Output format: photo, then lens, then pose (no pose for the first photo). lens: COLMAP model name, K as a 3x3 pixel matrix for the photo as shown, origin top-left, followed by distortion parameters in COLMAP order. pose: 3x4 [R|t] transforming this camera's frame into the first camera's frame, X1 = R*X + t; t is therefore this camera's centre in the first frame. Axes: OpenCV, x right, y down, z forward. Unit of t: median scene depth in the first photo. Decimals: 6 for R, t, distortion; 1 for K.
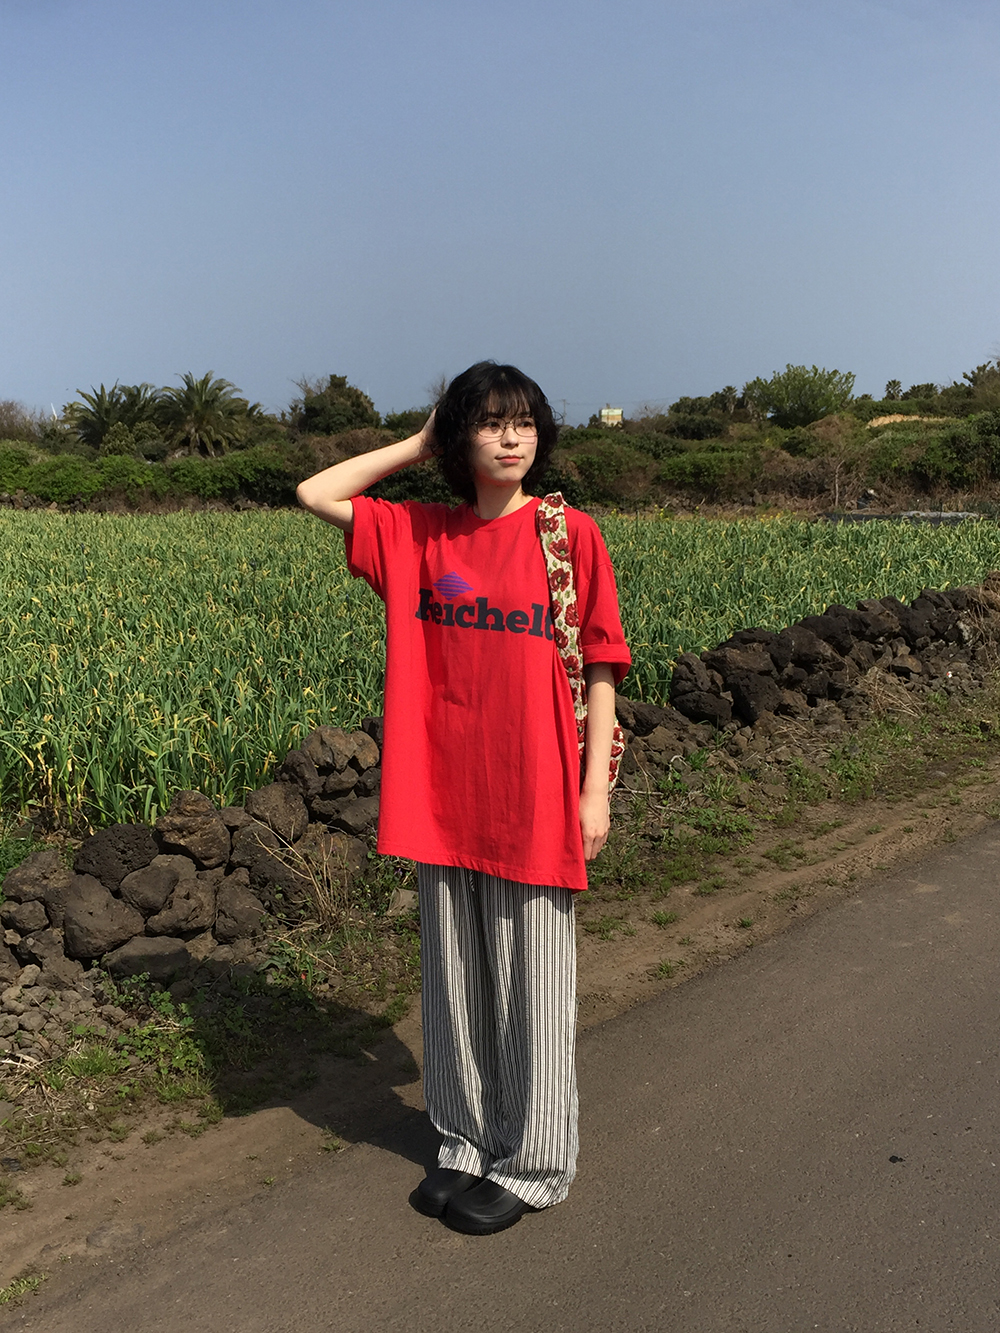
lens RADIAL K [[1470.5, 0, 508.2], [0, 1470.5, 664.3], [0, 0, 1]] dist [0.065368, -0.038060]
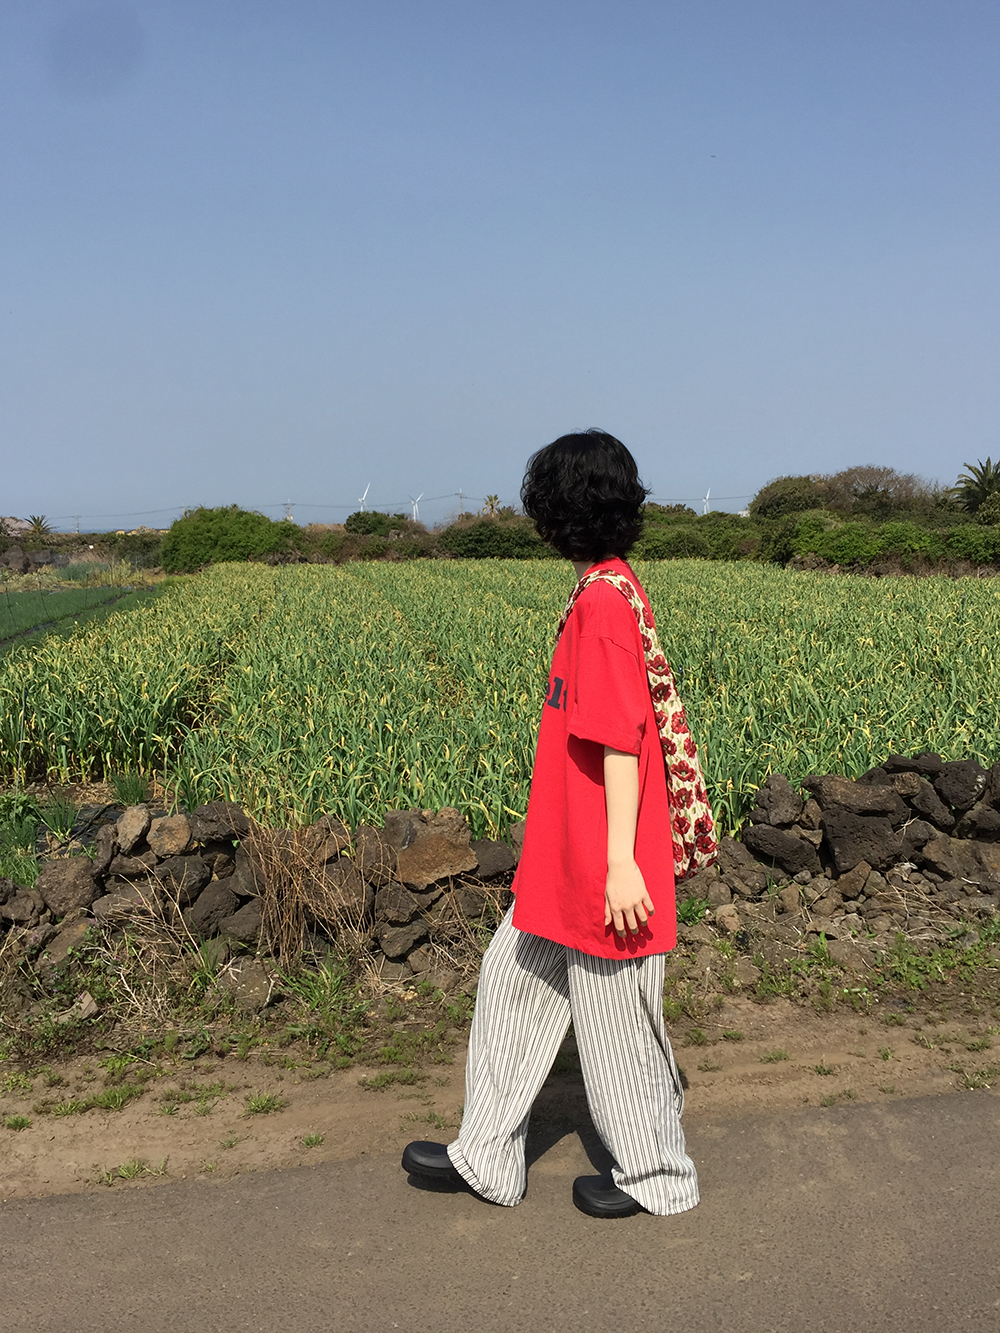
lens RADIAL K [[1275.1, 0, 507.9], [0, 1275.1, 669.5], [0, 0, 1]] dist [0.070783, 0.000999]
pose [[0.797700, 0.078621, -0.597907, 0.085295], [-0.093856, 0.995570, 0.005693, -0.011277], [0.595706, 0.051576, 0.801545, 0.069736]]
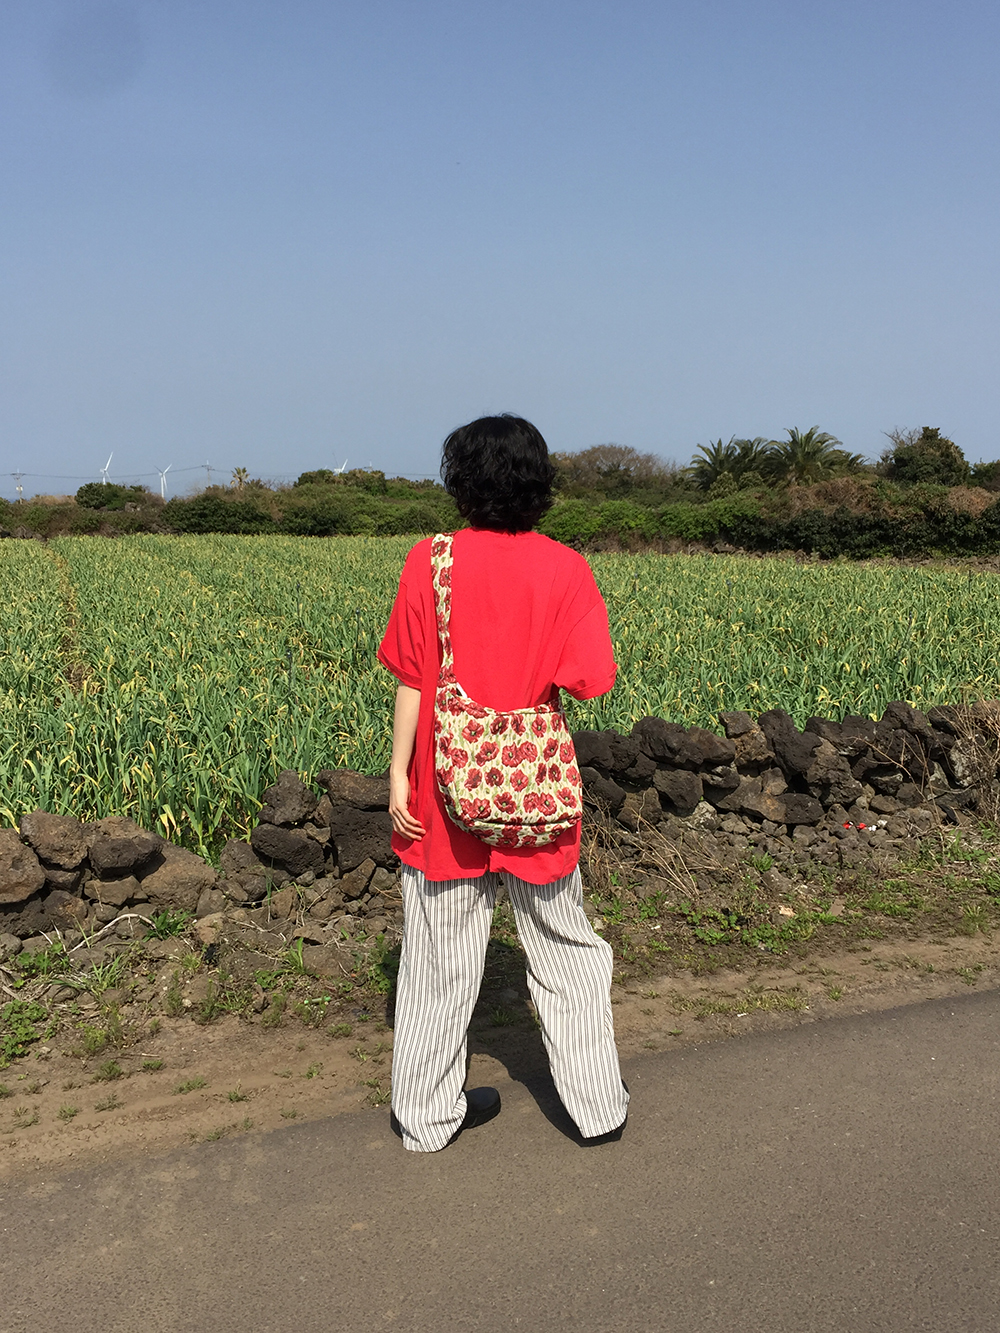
lens RADIAL K [[1288.0, 0, 503.8], [0, 1288.0, 671.0], [0, 0, 1]] dist [0.055614, 0.006692]
pose [[0.893770, 0.075485, -0.442128, 0.104154], [-0.079794, 0.996772, 0.008876, -0.014940], [0.441371, 0.027346, 0.896908, 0.091182]]
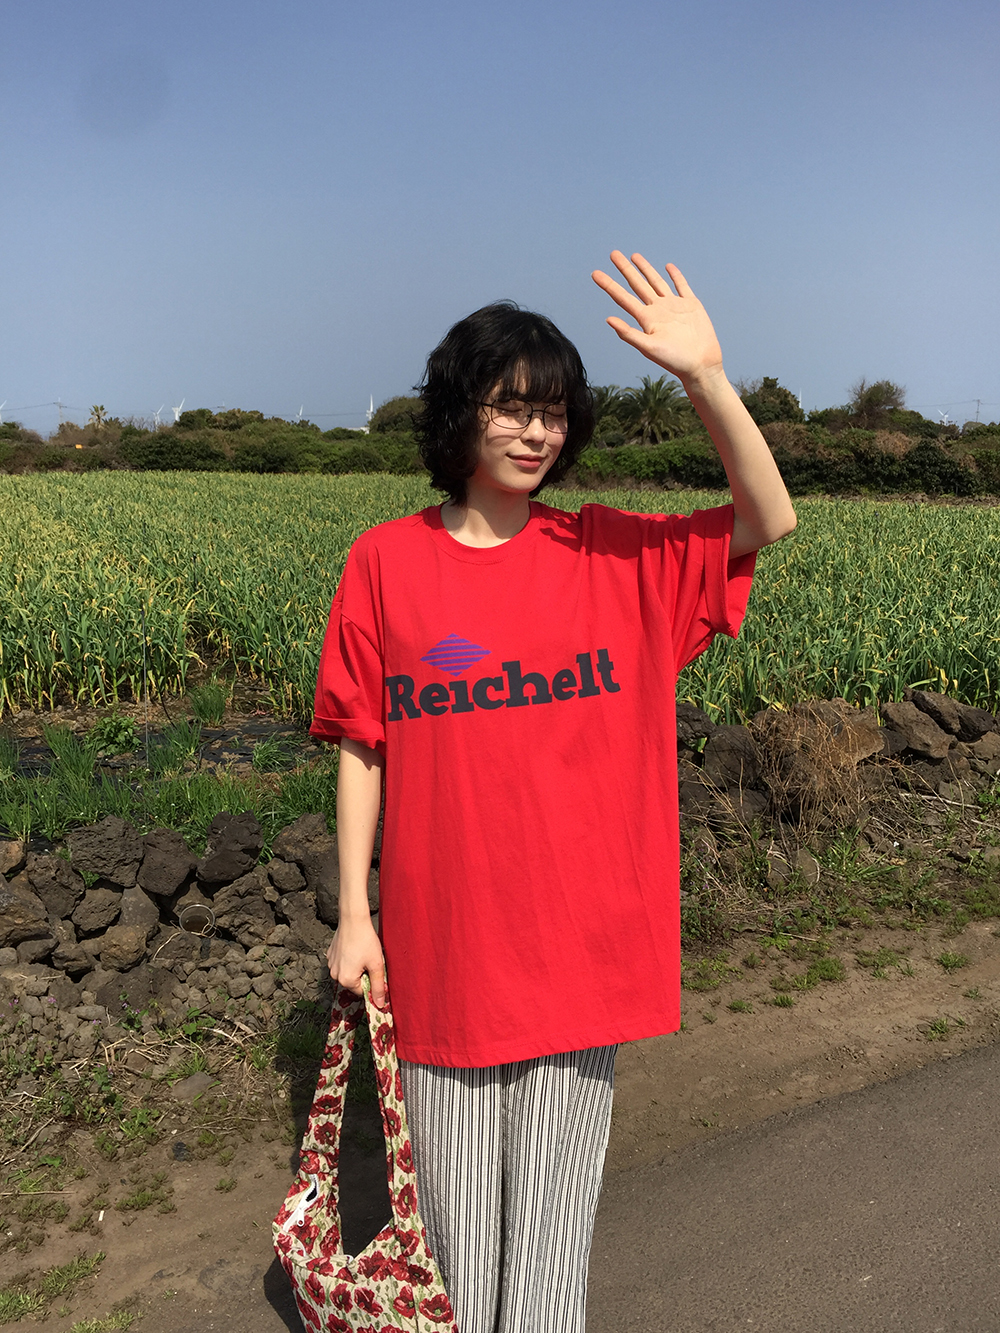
lens RADIAL K [[1196.3, 0, 501.3], [0, 1196.3, 658.7], [0, 0, 1]] dist [0.079641, -0.085788]
pose [[0.945670, 0.080677, -0.314961, 0.008776], [-0.069490, 0.996493, 0.046608, -0.003928], [0.317617, -0.022189, 0.947960, 0.029097]]
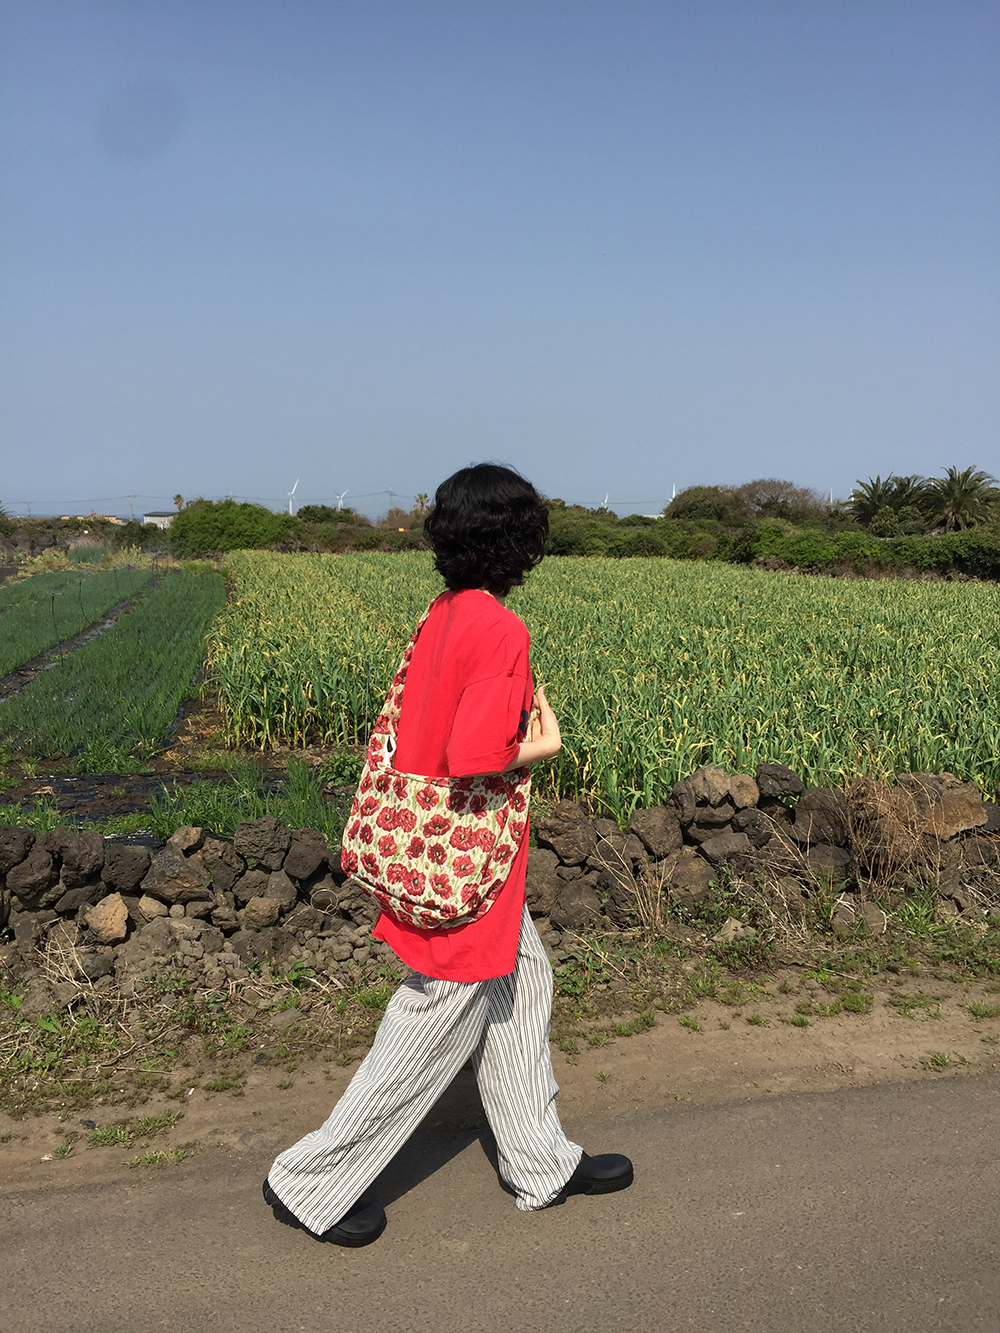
lens RADIAL K [[1166.2, 0, 501.4], [0, 1166.2, 627.1], [0, 0, 1]] dist [0.100386, -0.098298]
pose [[0.835211, 0.083663, -0.543529, 0.034110], [-0.115520, 0.992999, -0.024666, -0.003234], [0.537660, 0.083390, 0.839028, 0.020542]]
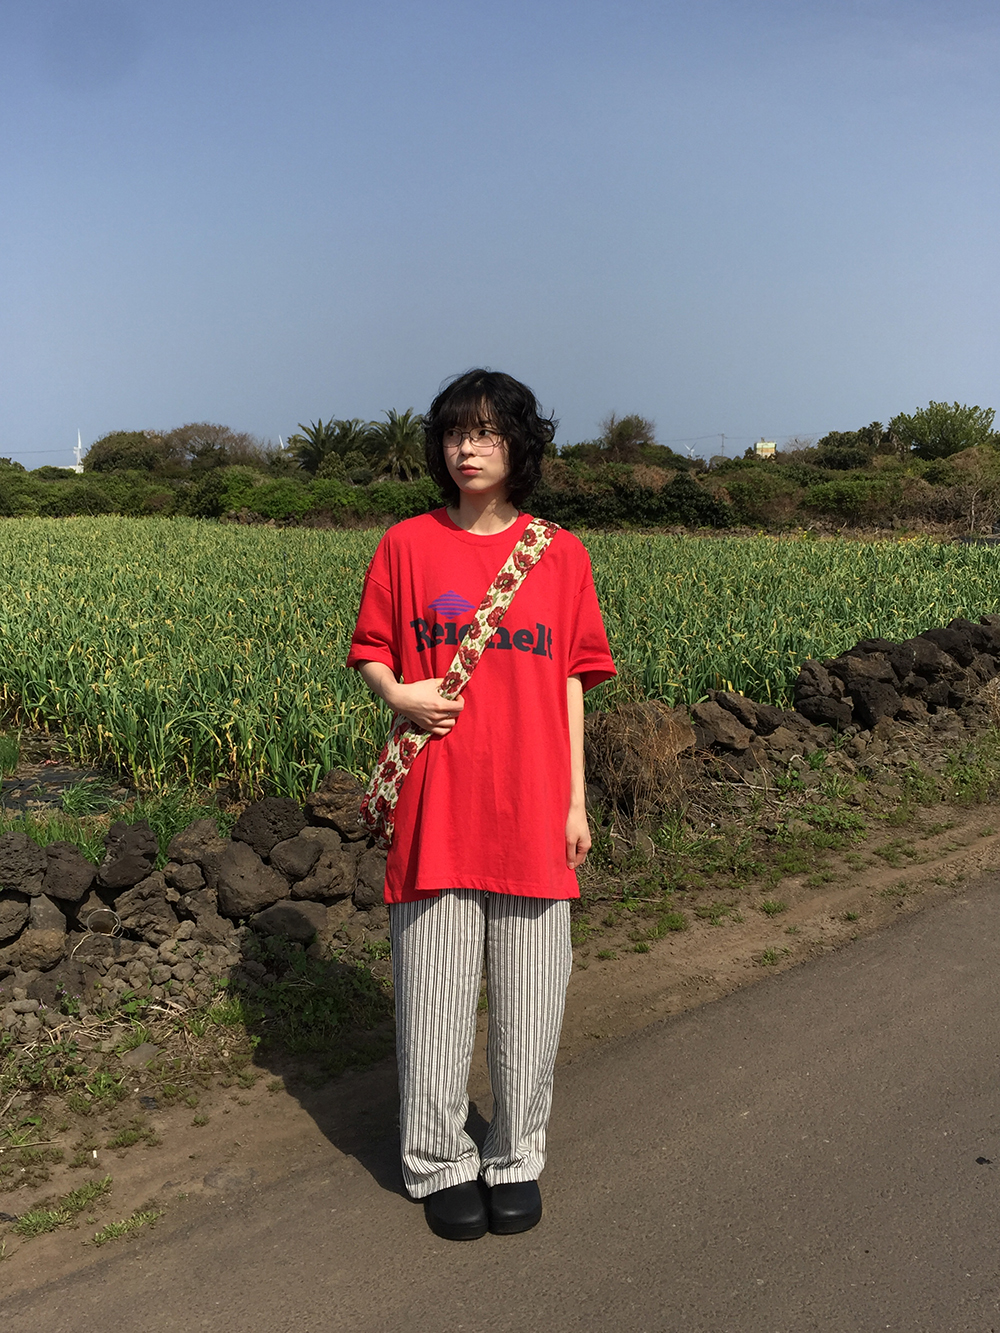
lens RADIAL K [[1298.2, 0, 504.9], [0, 1298.2, 663.5], [0, 0, 1]] dist [0.075030, -0.072017]
pose [[0.992061, 0.027182, -0.122782, 0.003512], [-0.027536, 0.999620, -0.001189, 0.000474], [0.122703, 0.004560, 0.992433, 0.006272]]
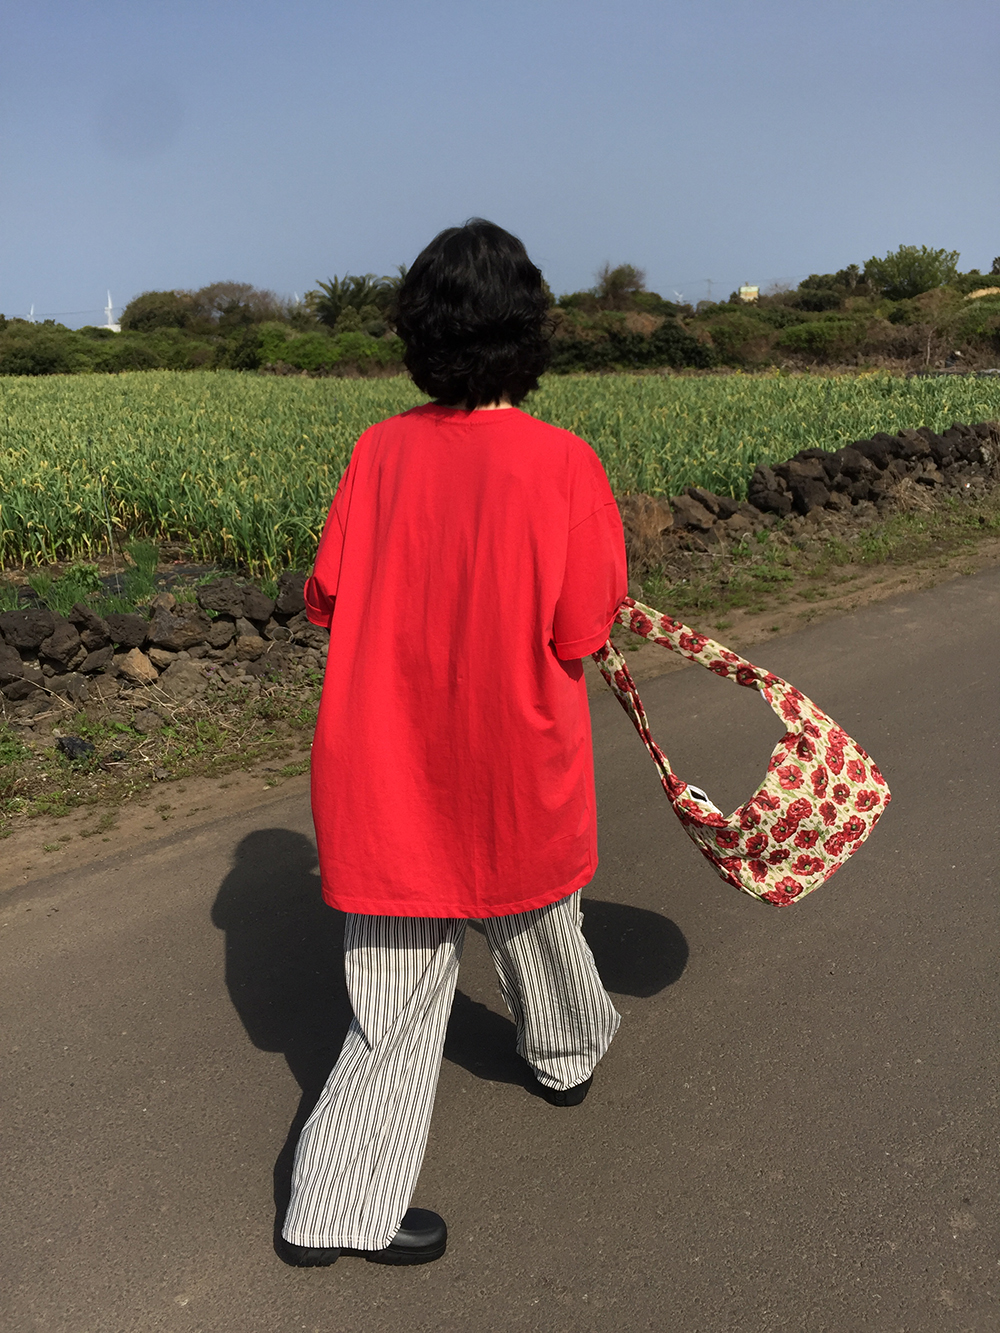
lens RADIAL K [[1181.1, 0, 506.3], [0, 1181.1, 628.4], [0, 0, 1]] dist [0.070092, -0.098032]
pose [[0.992010, 0.017350, -0.124962, 0.004813], [-0.004051, 0.994369, 0.105898, 0.005981], [0.126096, -0.104545, 0.986494, -0.036208]]
